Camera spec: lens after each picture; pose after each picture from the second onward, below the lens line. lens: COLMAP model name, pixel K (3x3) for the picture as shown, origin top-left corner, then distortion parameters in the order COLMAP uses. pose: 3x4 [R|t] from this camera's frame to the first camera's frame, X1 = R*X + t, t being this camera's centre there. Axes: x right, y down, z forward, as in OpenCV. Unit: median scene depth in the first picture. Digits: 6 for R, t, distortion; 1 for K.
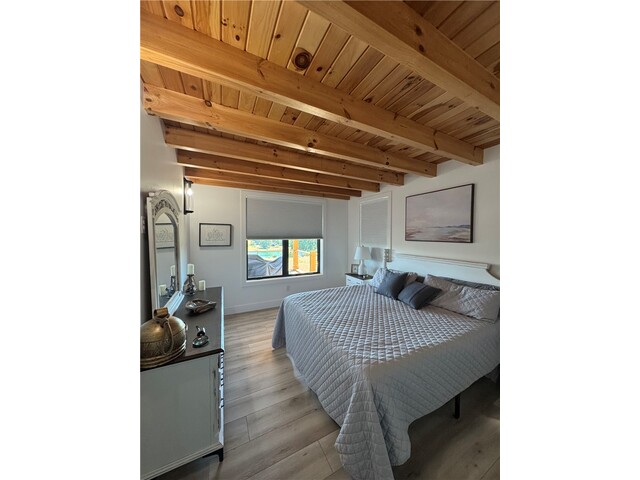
lens RADIAL K [[193.6, 0, 320.0], [0, 193.6, 240.0], [0, 0, 1]] dist [-0.000044, -0.000003]
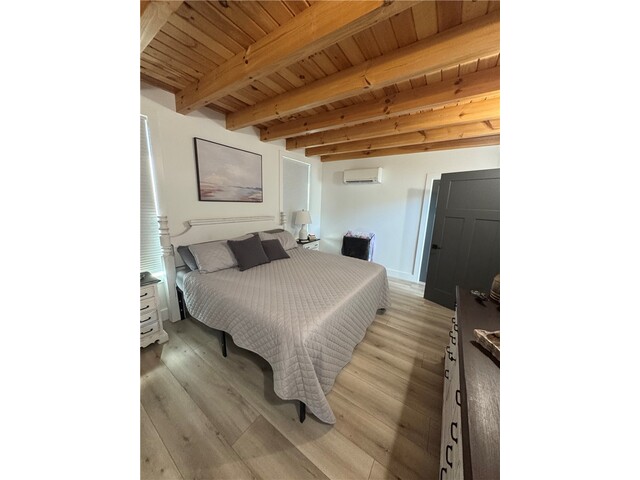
lens RADIAL K [[193.6, 0, 320.0], [0, 193.6, 240.0], [0, 0, 1]] dist [-0.000044, -0.000003]
pose [[-0.480307, -0.189876, 0.856301, -0.523517], [-0.013465, 0.977768, 0.209257, -0.012652], [-0.876997, 0.088978, -0.472186, 1.131515]]
